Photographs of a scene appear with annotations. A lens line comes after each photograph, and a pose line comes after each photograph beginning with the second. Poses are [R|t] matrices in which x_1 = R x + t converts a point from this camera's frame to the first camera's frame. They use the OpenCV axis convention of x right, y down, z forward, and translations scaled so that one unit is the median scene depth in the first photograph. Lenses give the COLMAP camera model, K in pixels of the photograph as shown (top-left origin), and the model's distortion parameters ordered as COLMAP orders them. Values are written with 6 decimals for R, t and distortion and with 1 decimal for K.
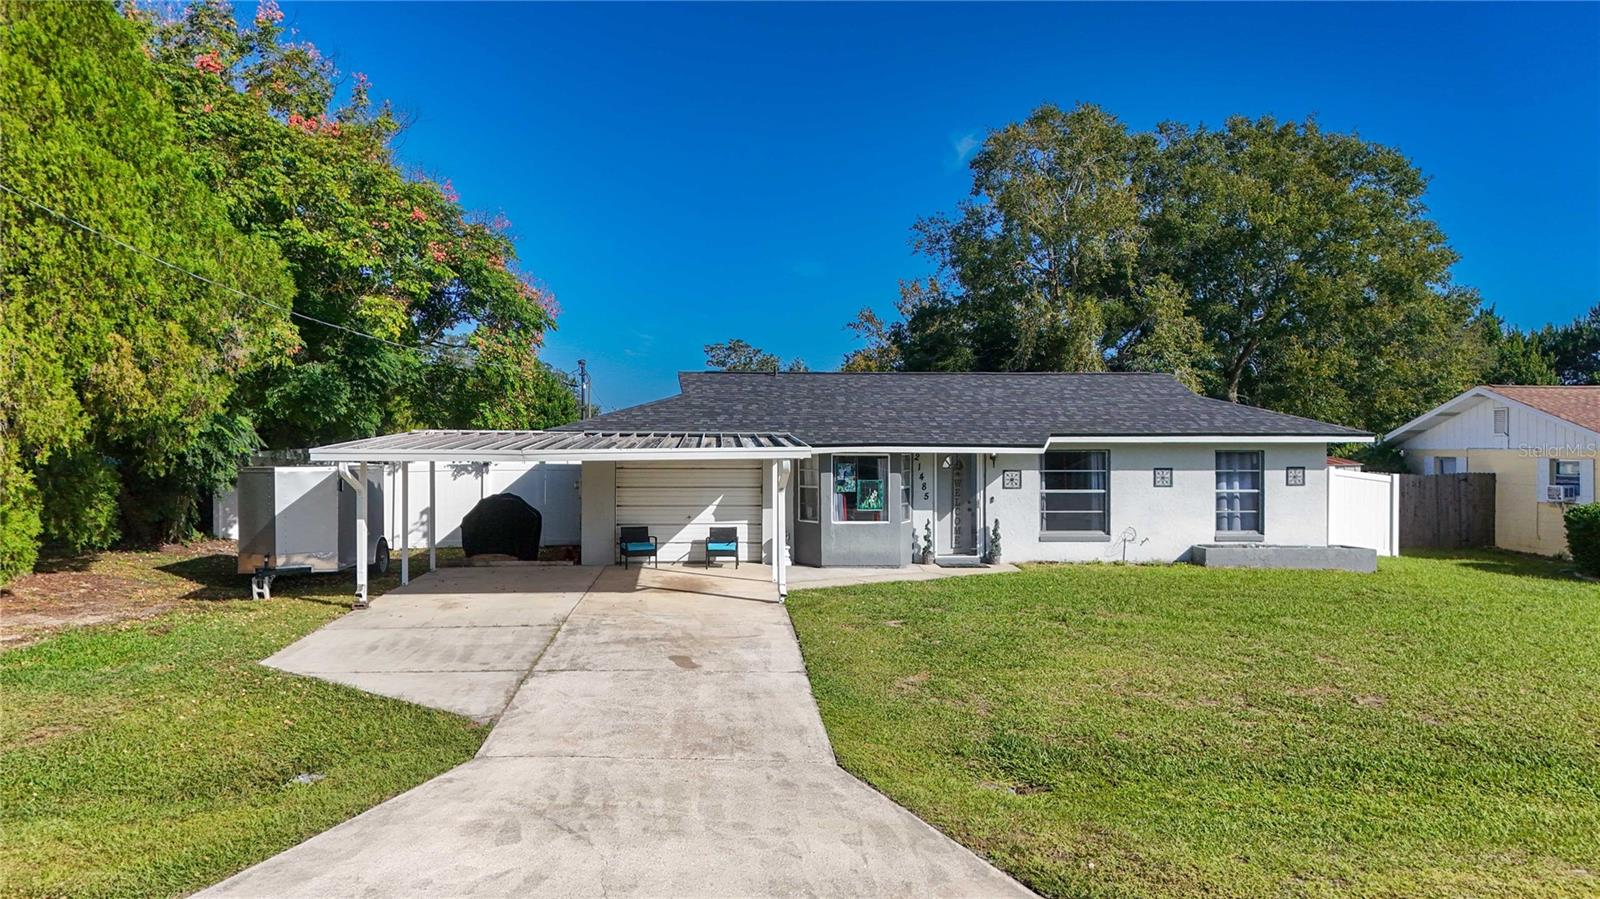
lens RADIAL K [[1179.4, 0, 797.7], [0, 1179.4, 443.6], [0, 0, 1]] dist [0.084697, -0.121923]
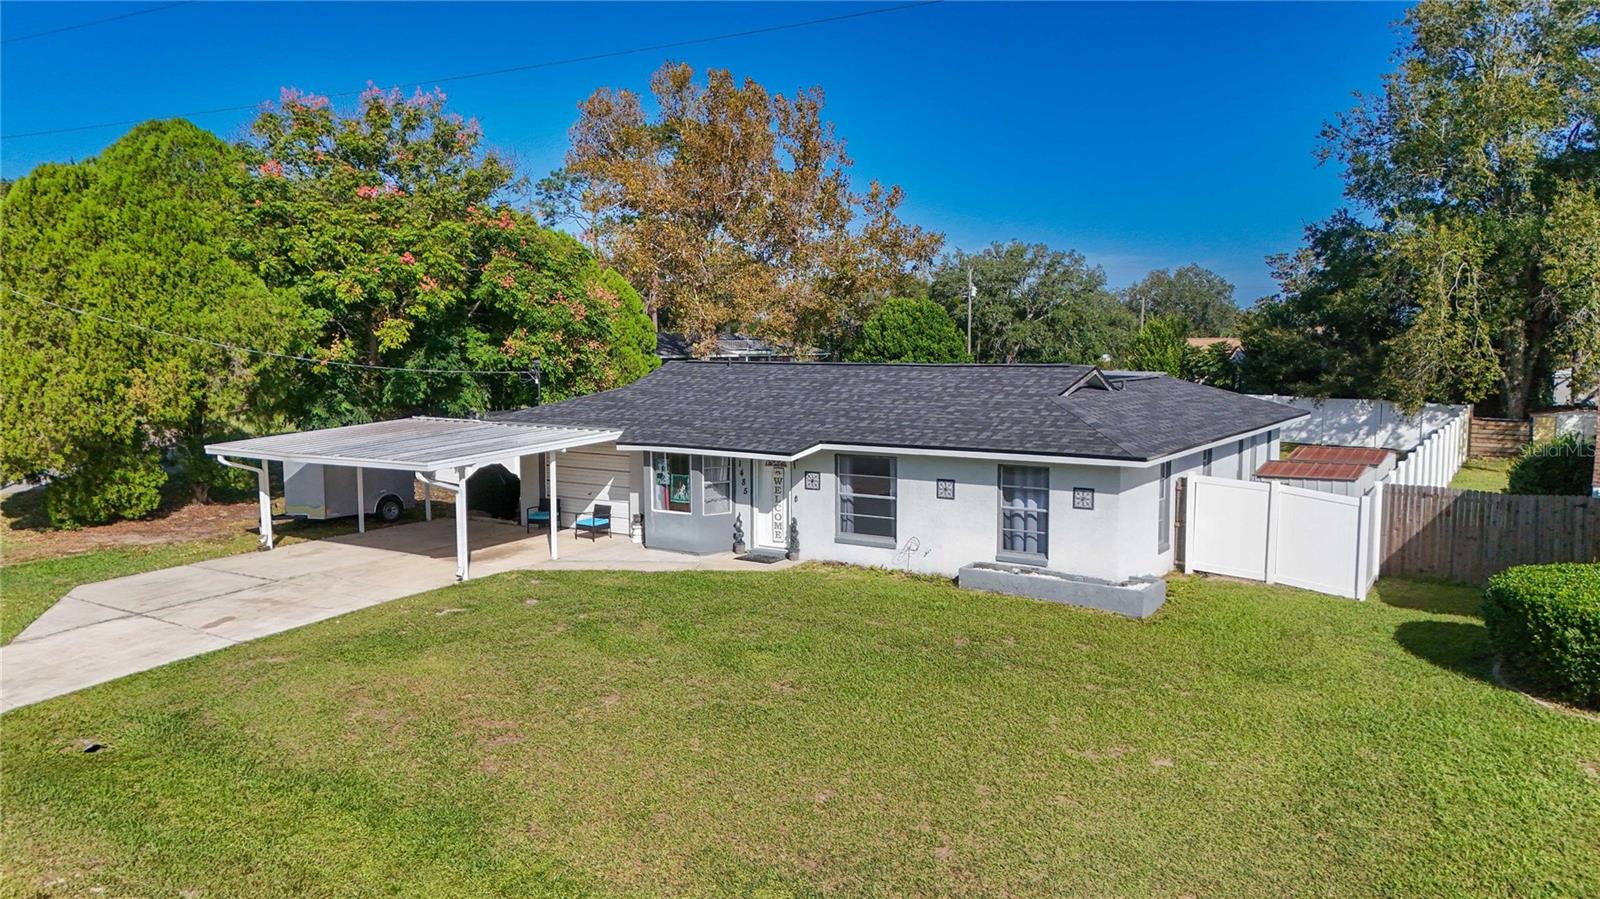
lens RADIAL K [[1175.7, 0, 800.0], [0, 1175.7, 449.5], [0, 0, 1]] dist [0.075666, -0.067780]
pose [[0.796705, 0.054996, -0.601861, 0.800401], [0.003131, 0.995462, 0.095107, -0.096528], [0.604360, -0.077657, 0.792918, 0.178731]]
